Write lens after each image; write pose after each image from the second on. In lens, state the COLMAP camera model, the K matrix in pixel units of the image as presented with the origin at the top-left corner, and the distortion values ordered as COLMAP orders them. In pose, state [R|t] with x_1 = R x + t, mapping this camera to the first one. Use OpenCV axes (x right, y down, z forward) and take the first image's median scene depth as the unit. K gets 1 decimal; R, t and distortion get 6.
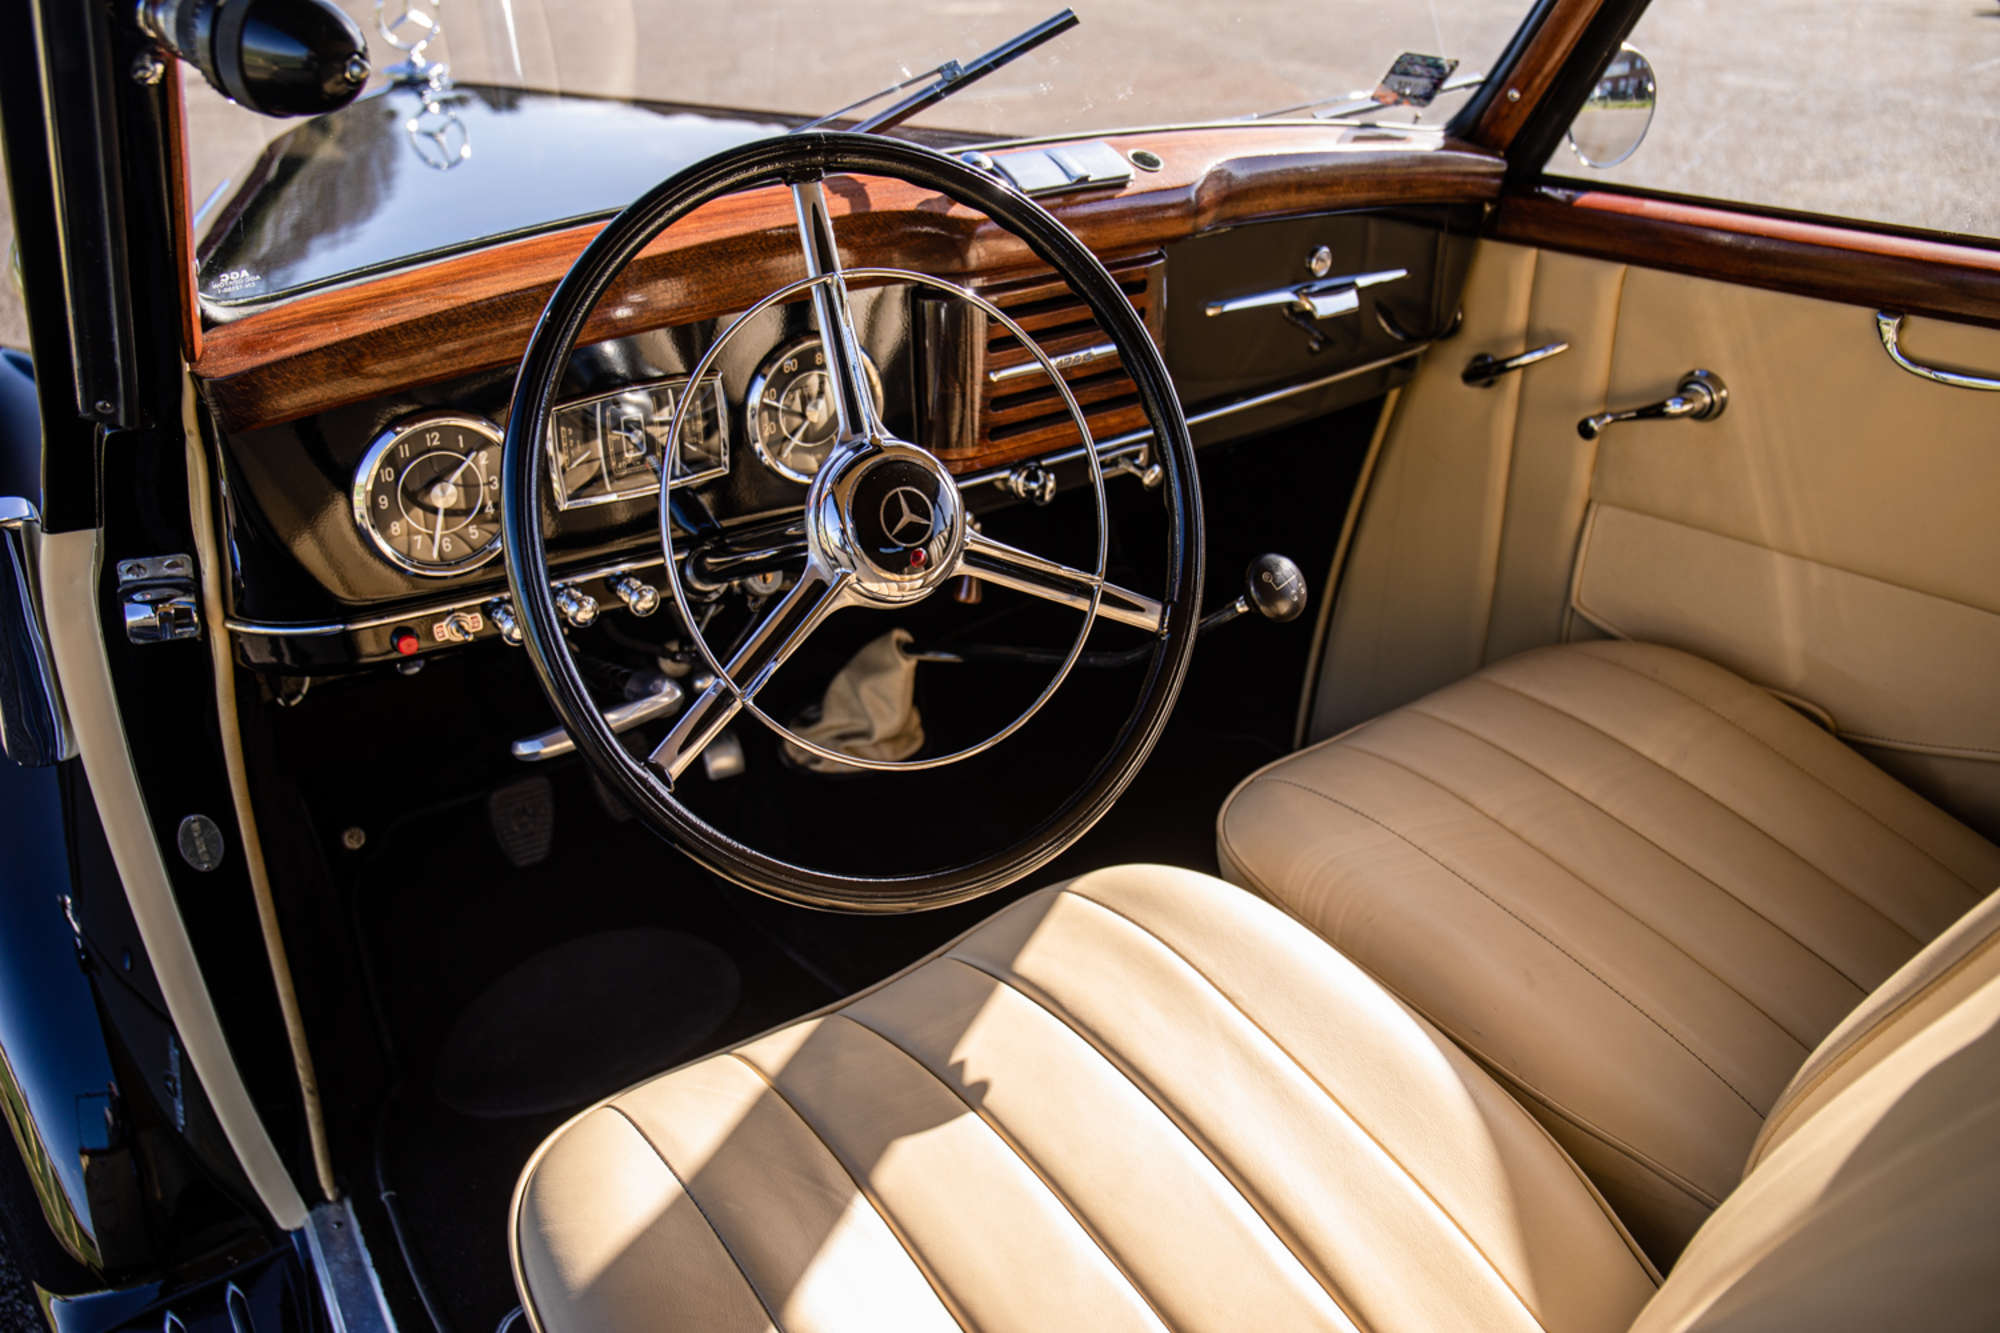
lens RADIAL K [[1716.4, 0, 1000.0], [0, 1716.4, 666.5], [0, 0, 1]] dist [0.002726, -0.000828]
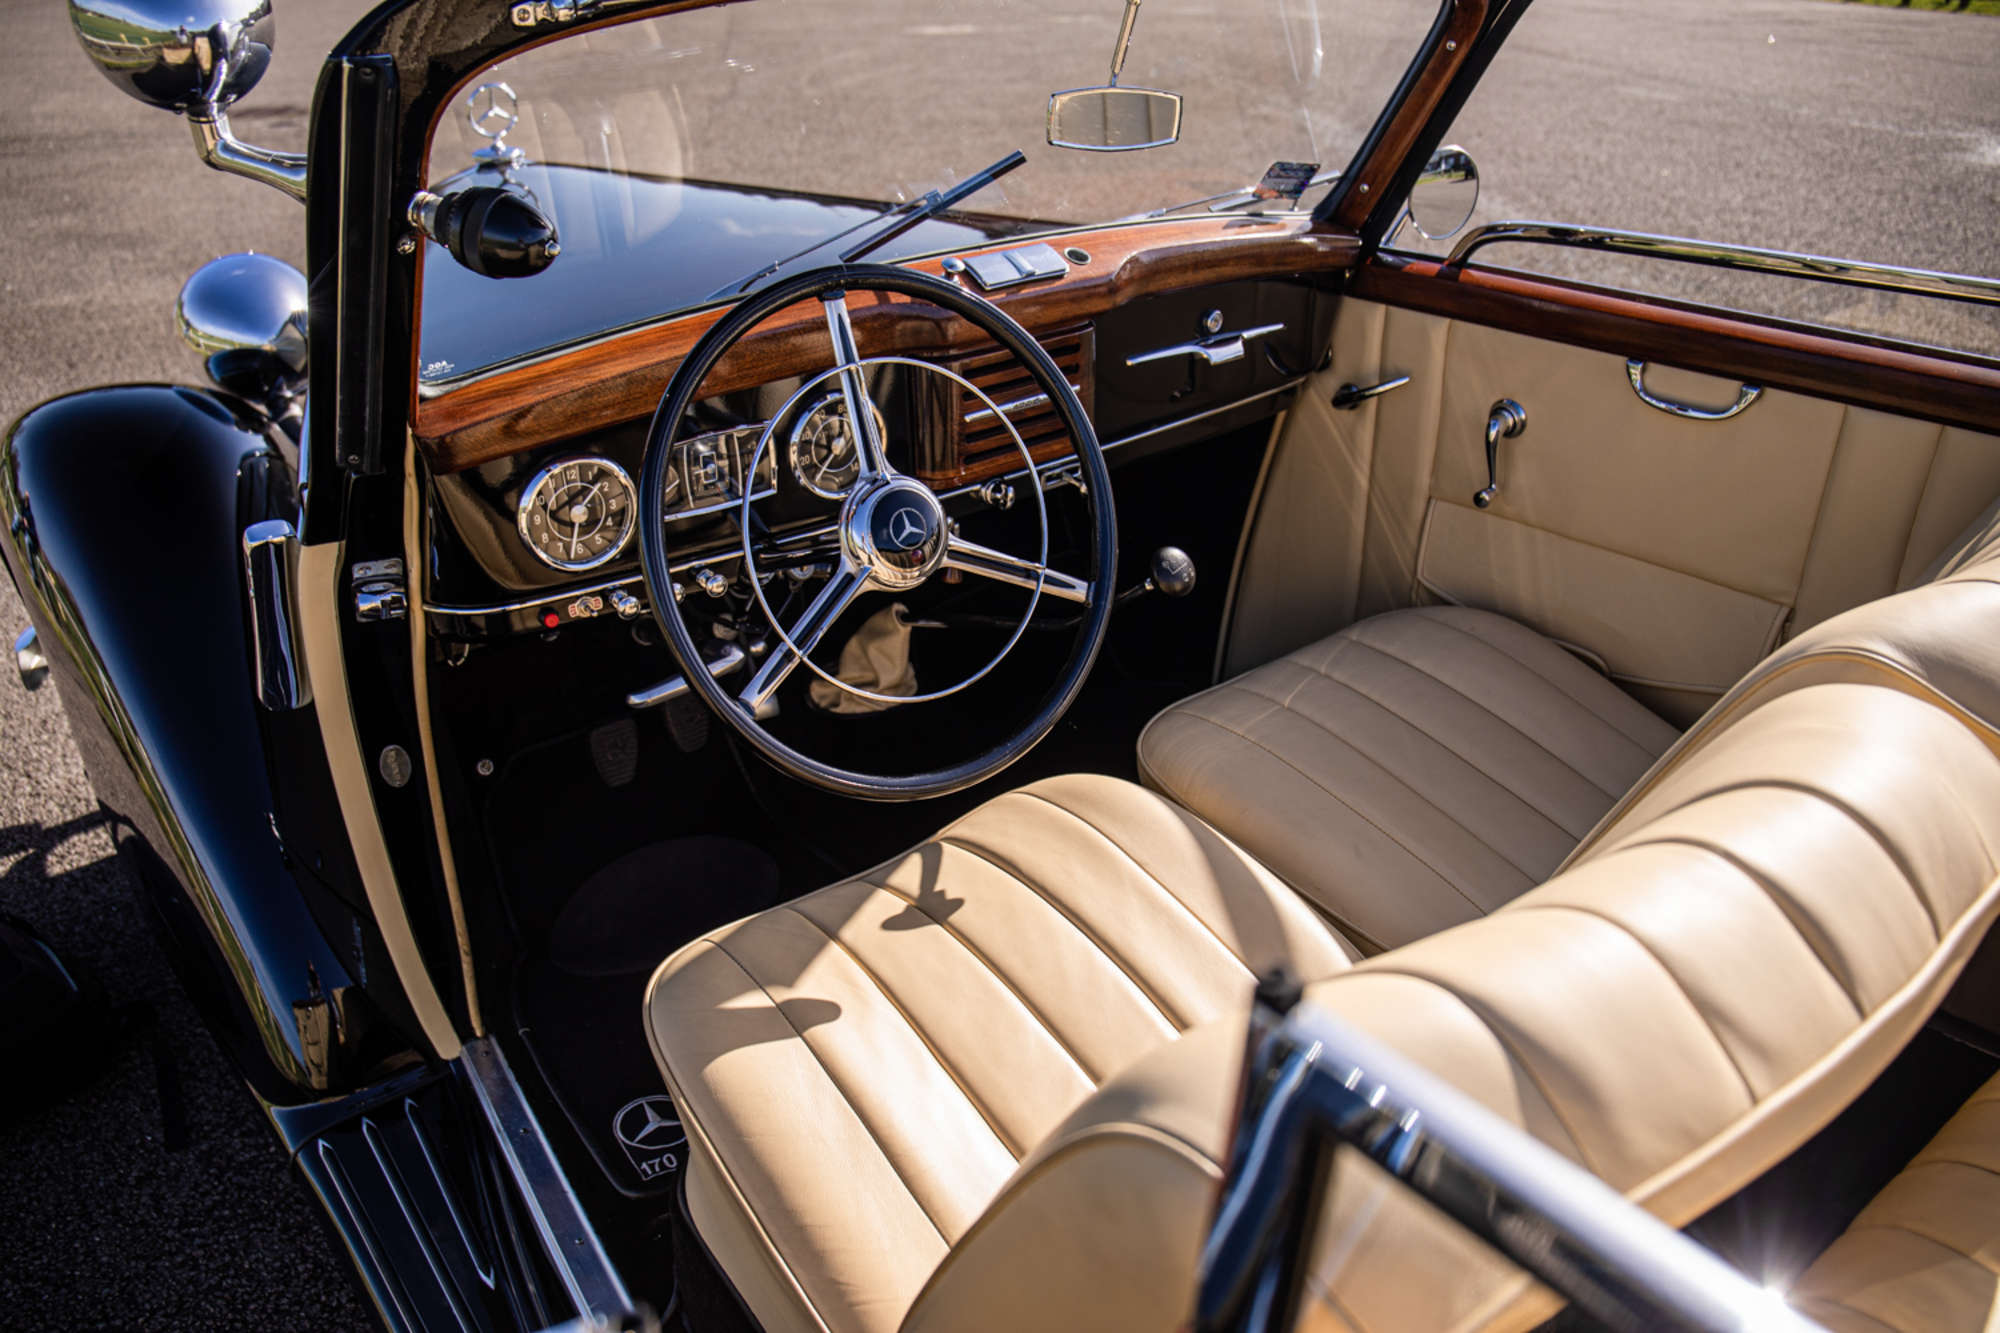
lens RADIAL K [[1551.7, 0, 994.0], [0, 1551.7, 732.5], [0, 0, 1]] dist [0.001053, 0.003002]
pose [[0.999889, -0.011795, 0.009148, 0.002807], [0.011162, 0.997732, 0.066381, -0.001097], [-0.009910, -0.066271, 0.997752, -0.220246]]
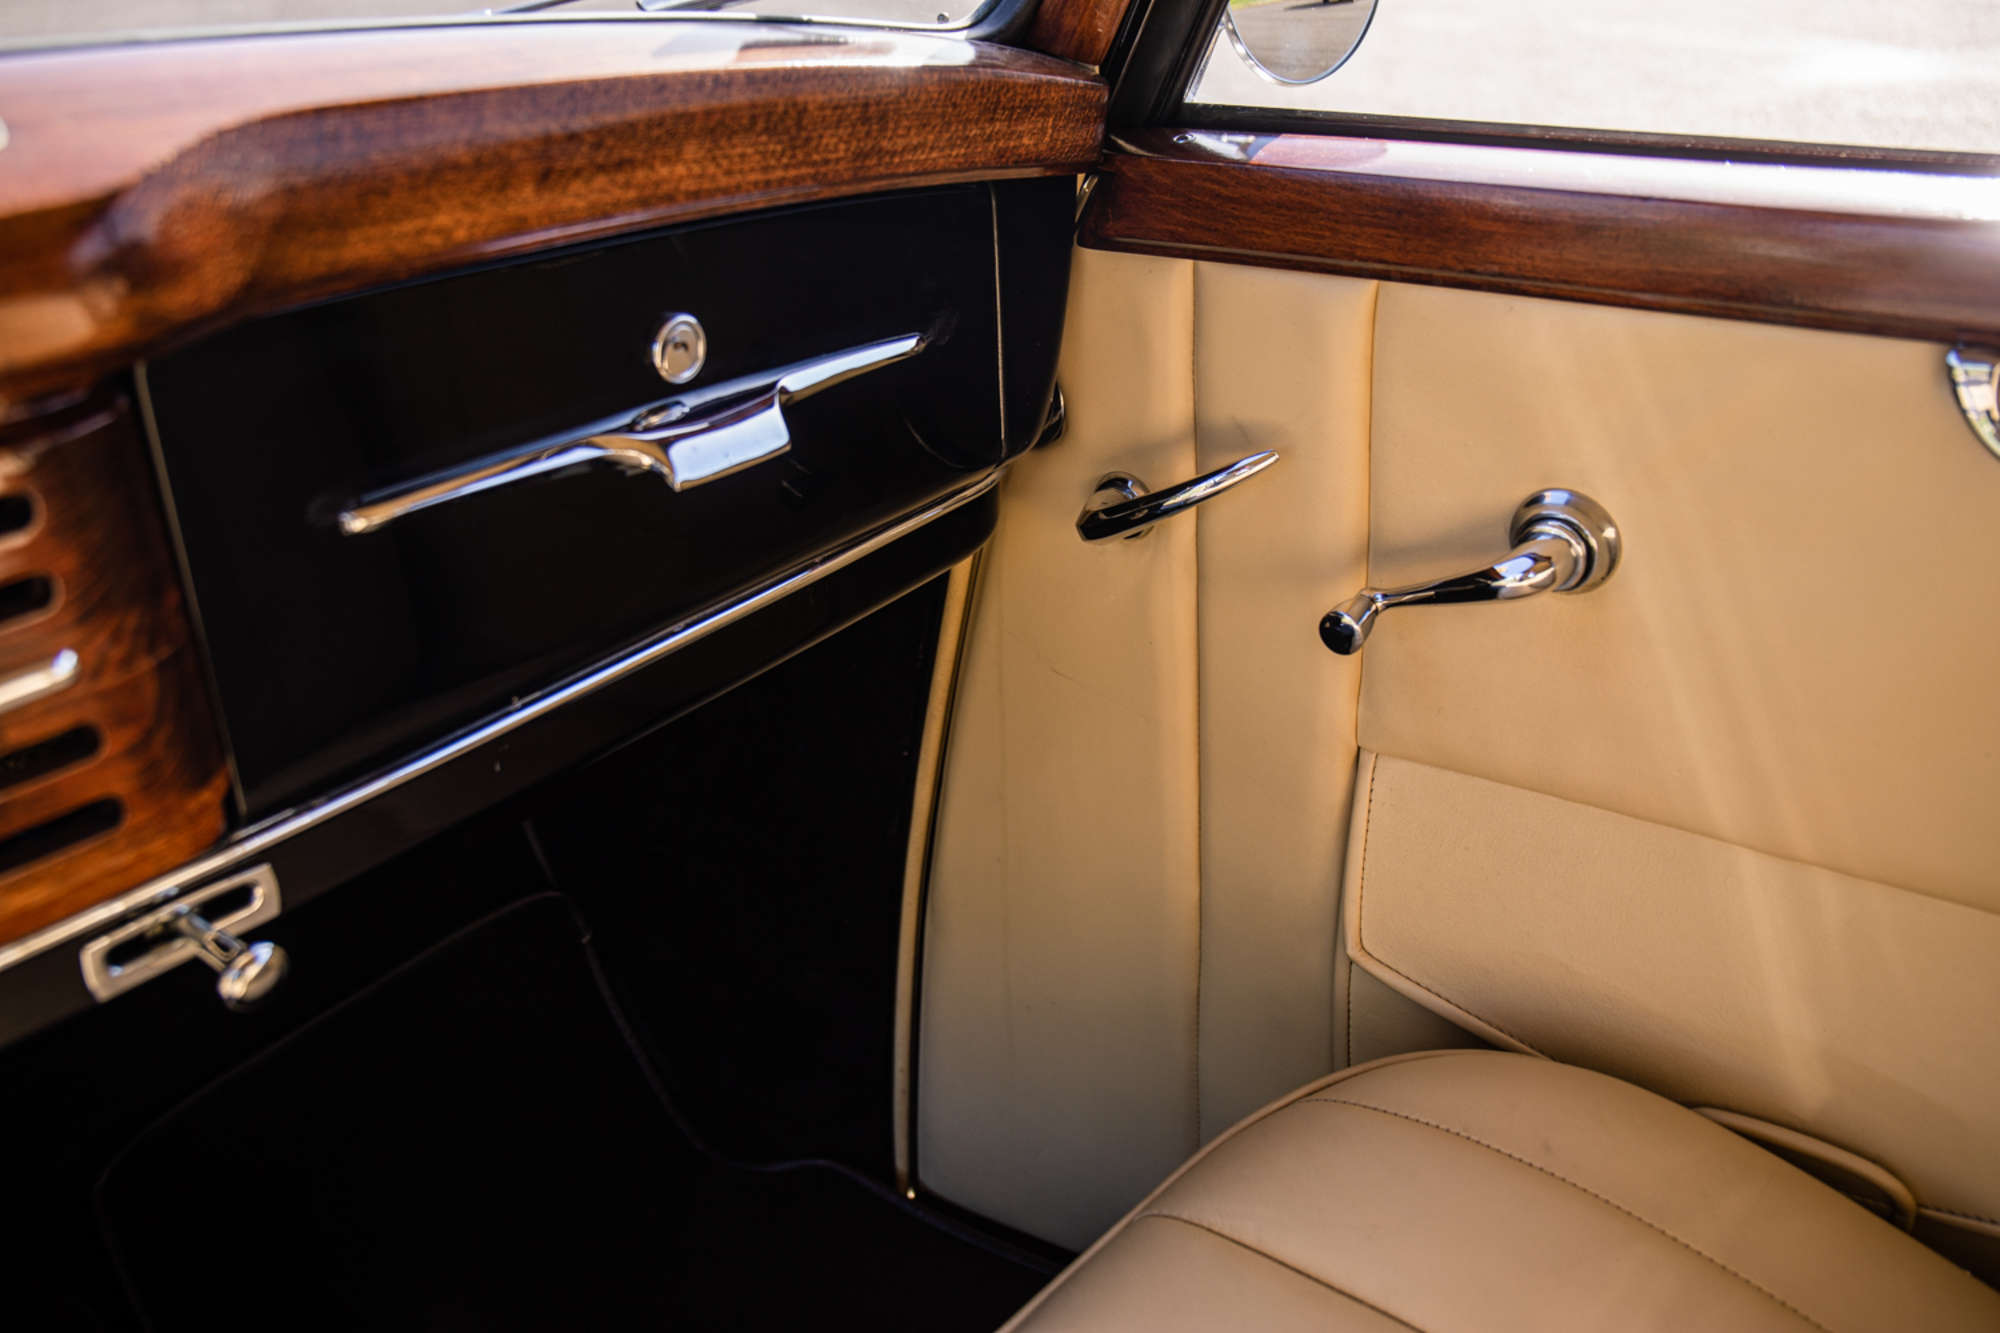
lens RADIAL K [[1867.7, 0, 1000.0], [0, 1867.7, 666.5], [0, 0, 1]] dist [-0.003090, -0.003442]
pose [[0.980841, -0.118757, 0.154424, 0.193365], [0.121294, 0.992591, -0.007078, -0.155341], [-0.152439, 0.025673, 0.987979, 0.577186]]
